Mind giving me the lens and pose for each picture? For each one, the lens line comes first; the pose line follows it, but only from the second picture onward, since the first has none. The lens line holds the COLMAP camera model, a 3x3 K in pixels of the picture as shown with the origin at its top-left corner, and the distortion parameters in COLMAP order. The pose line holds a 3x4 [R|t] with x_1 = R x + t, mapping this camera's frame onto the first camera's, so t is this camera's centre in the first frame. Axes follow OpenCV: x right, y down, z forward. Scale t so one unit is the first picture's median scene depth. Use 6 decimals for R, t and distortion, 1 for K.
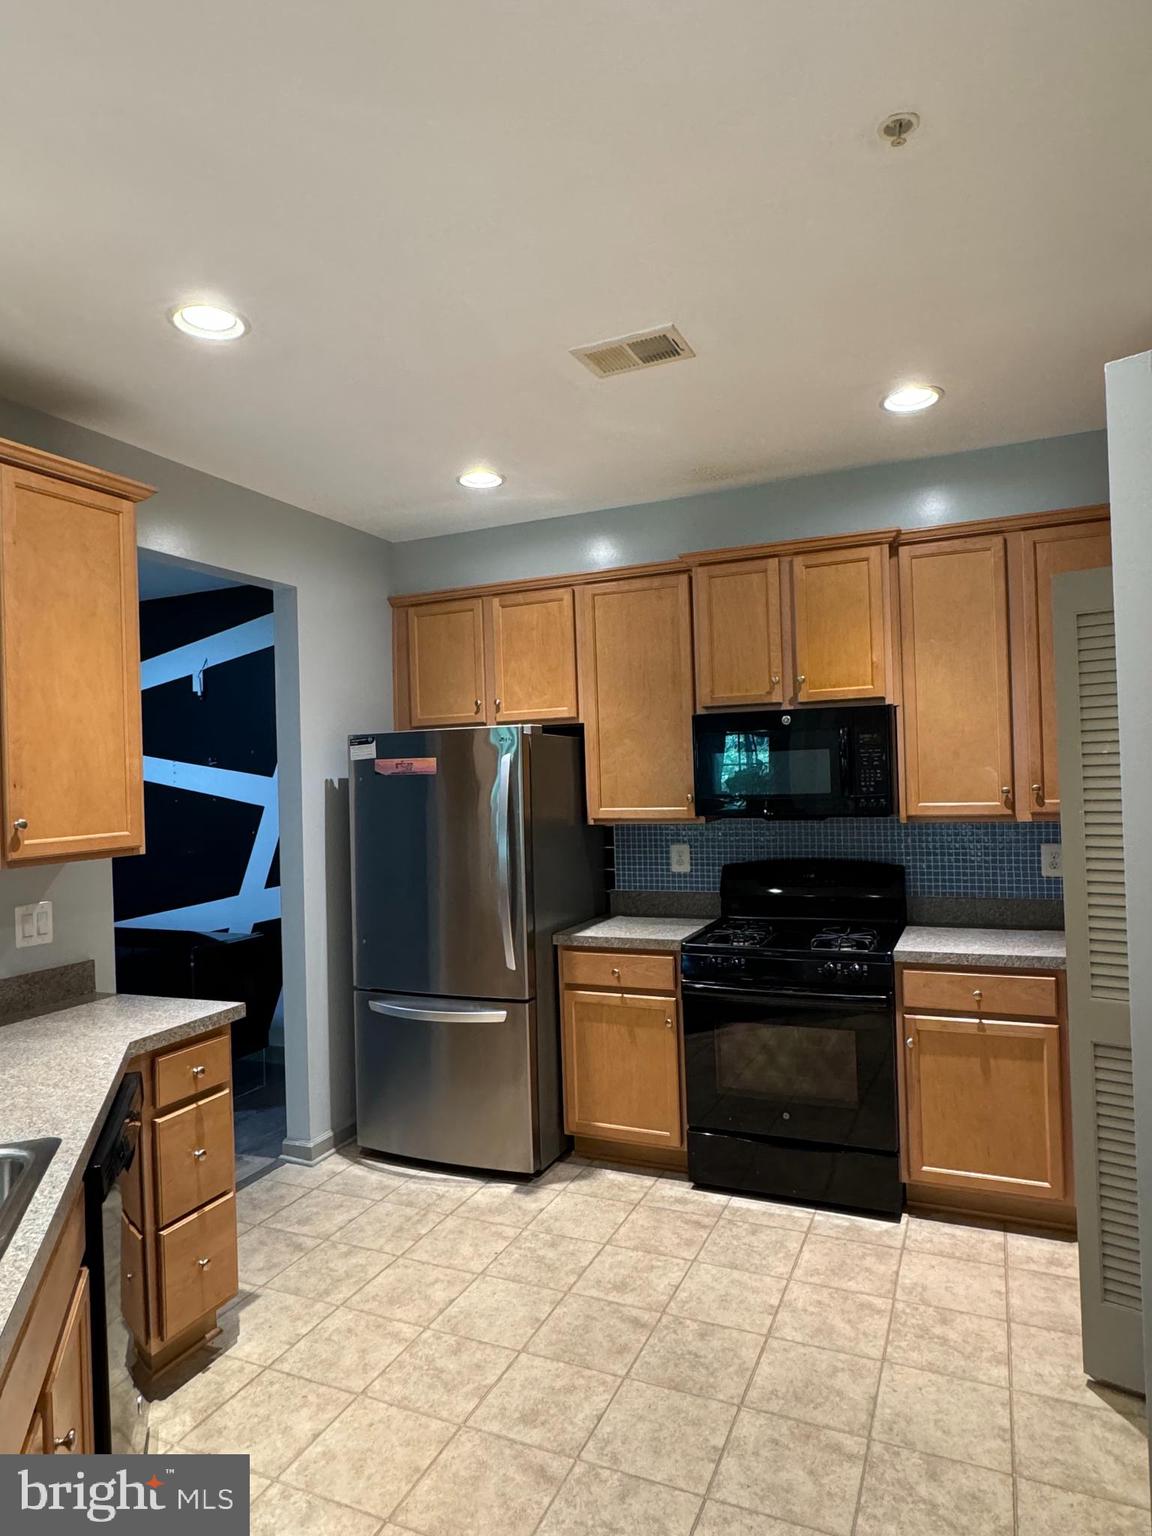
lens RADIAL K [[909.9, 0, 576.0], [0, 909.9, 768.0], [0, 0, 1]] dist [-0.013505, 0.001096]
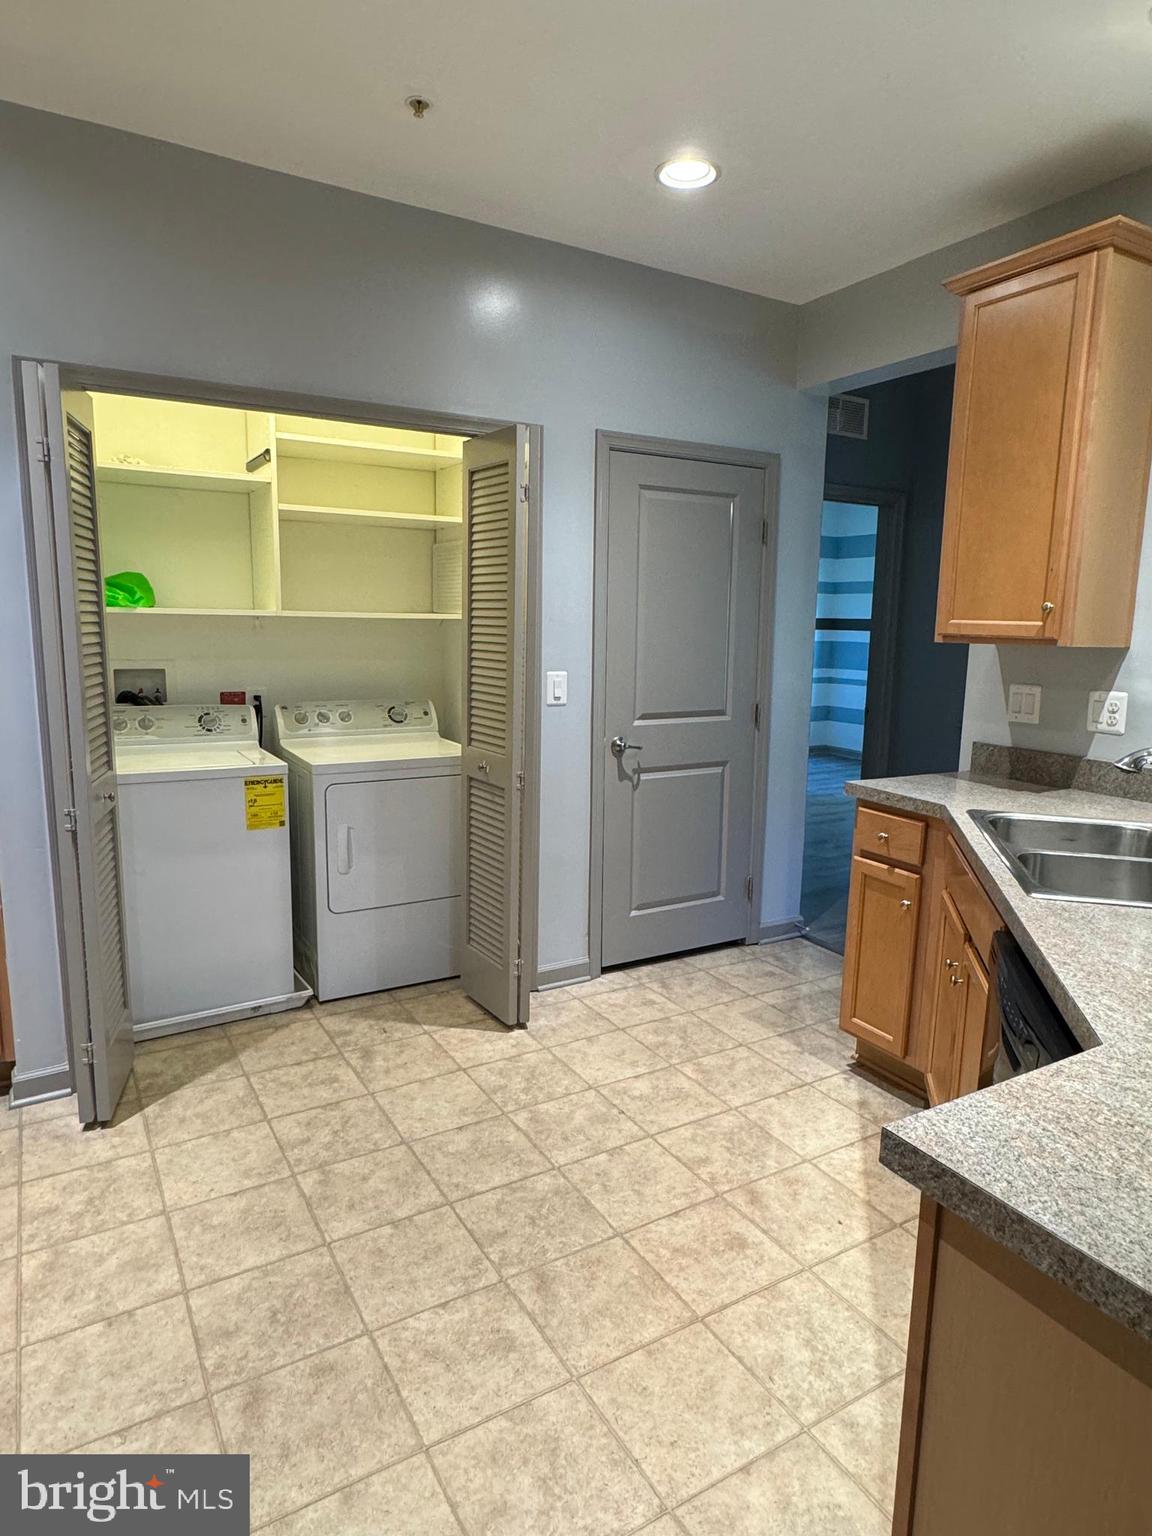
lens RADIAL K [[909.9, 0, 576.0], [0, 909.9, 768.0], [0, 0, 1]] dist [-0.013505, 0.001096]
pose [[-0.817195, -0.075981, 0.571330, -0.358365], [0.003710, 0.990559, 0.137040, 0.057964], [-0.576349, 0.114108, -0.809198, 1.048632]]
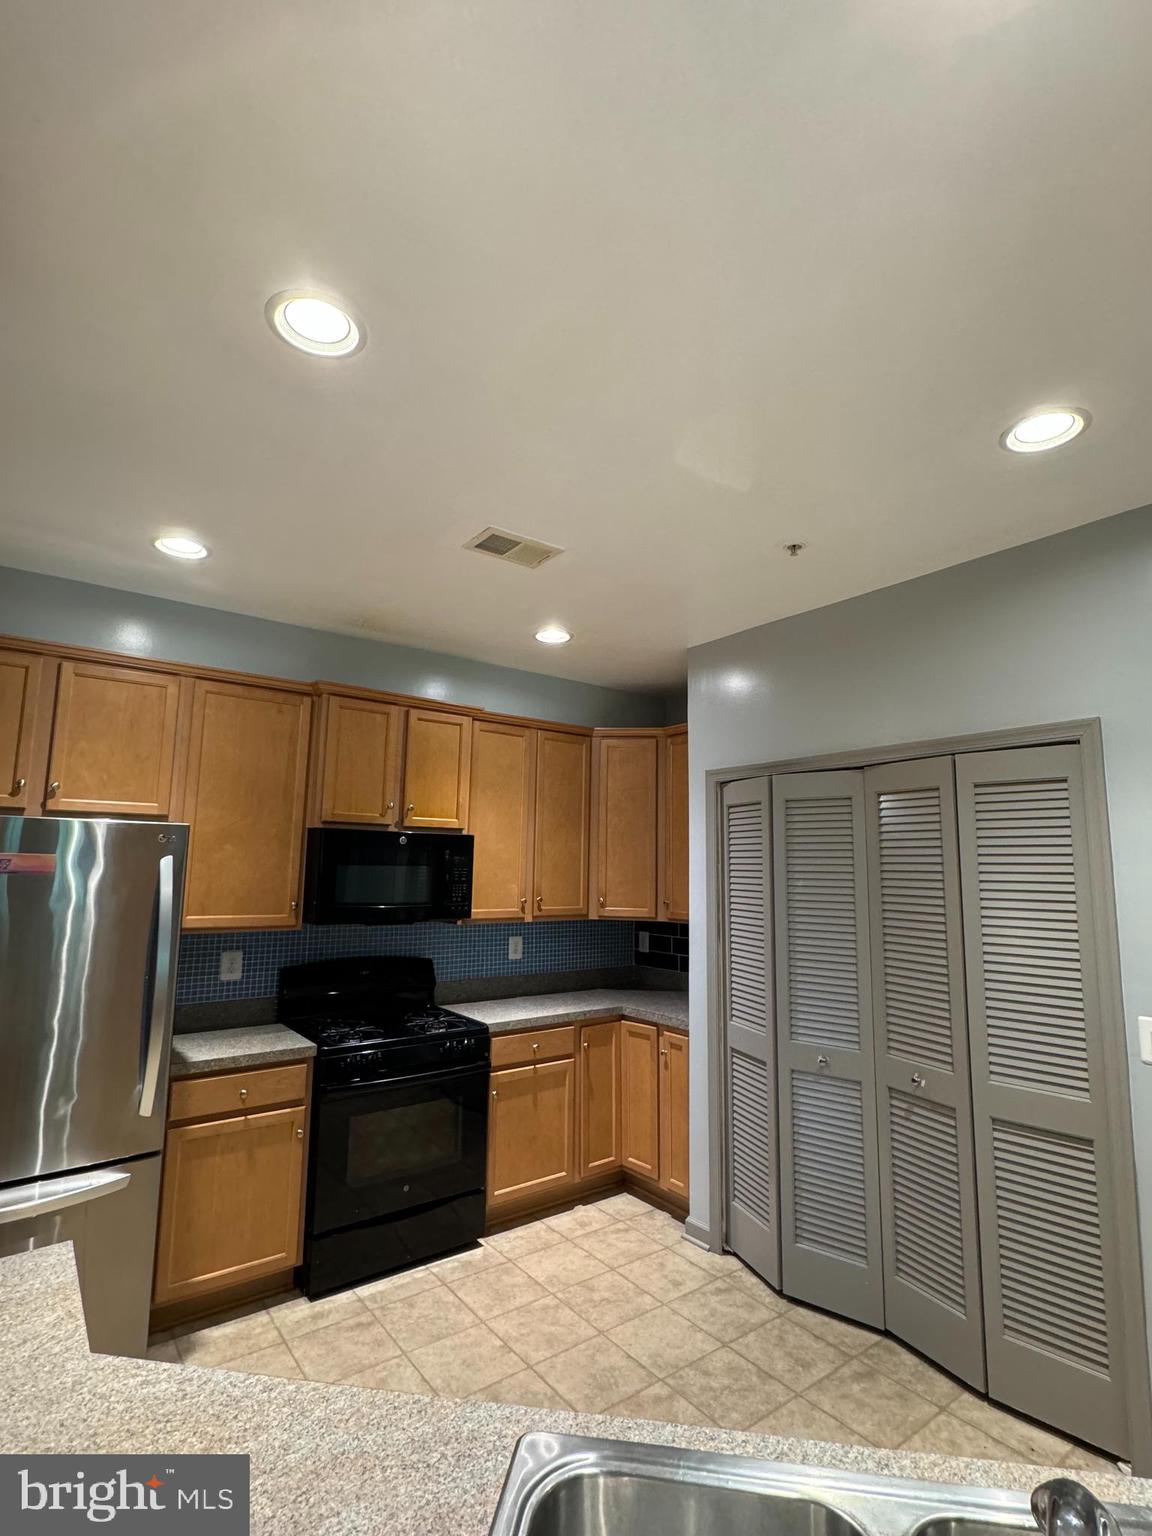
lens RADIAL K [[739.9, 0, 583.6], [0, 739.9, 765.5], [0, 0, 1]] dist [-0.006590, -0.000705]
pose [[0.477385, 0.159114, 0.864168, -0.547197], [-0.036334, 0.986202, -0.161512, -0.000898], [-0.877943, 0.045705, 0.476579, 0.331695]]
